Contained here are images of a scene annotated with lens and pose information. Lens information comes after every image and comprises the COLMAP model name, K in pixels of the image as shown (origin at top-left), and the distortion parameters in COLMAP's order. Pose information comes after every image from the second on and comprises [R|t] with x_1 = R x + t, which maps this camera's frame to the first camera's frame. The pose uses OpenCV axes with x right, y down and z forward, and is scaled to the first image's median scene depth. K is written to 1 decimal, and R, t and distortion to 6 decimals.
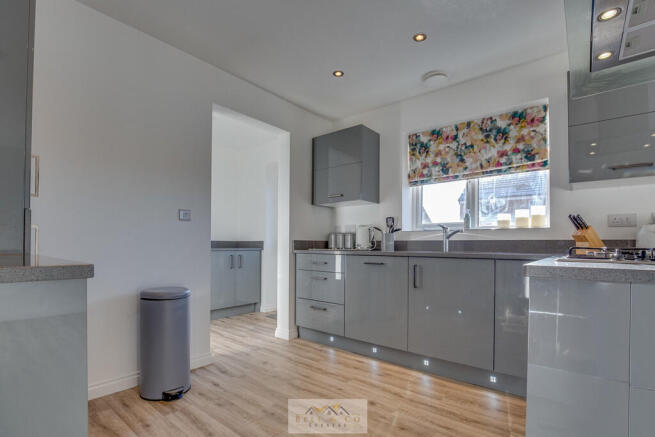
lens RADIAL K [[317.5, 0, 326.9], [0, 317.5, 236.6], [0, 0, 1]] dist [-0.015825, -0.000184]
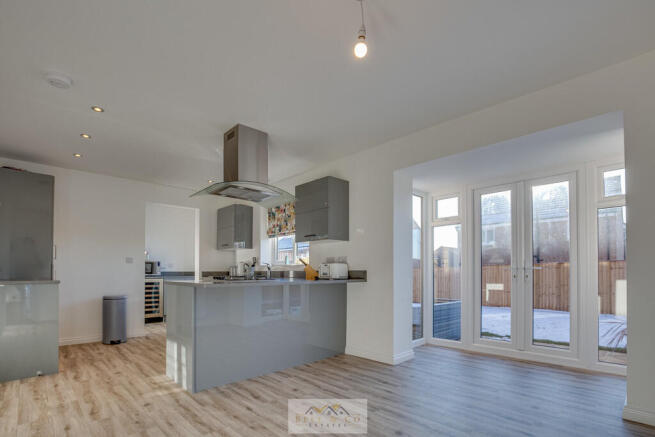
lens RADIAL K [[312.7, 0, 325.9], [0, 312.7, 265.9], [0, 0, 1]] dist [-0.040608, -0.000140]
pose [[0.994909, -0.005947, -0.100600, 0.572492], [0.005152, 0.999953, -0.008159, 0.000285], [0.100644, 0.007599, 0.994893, -0.467455]]
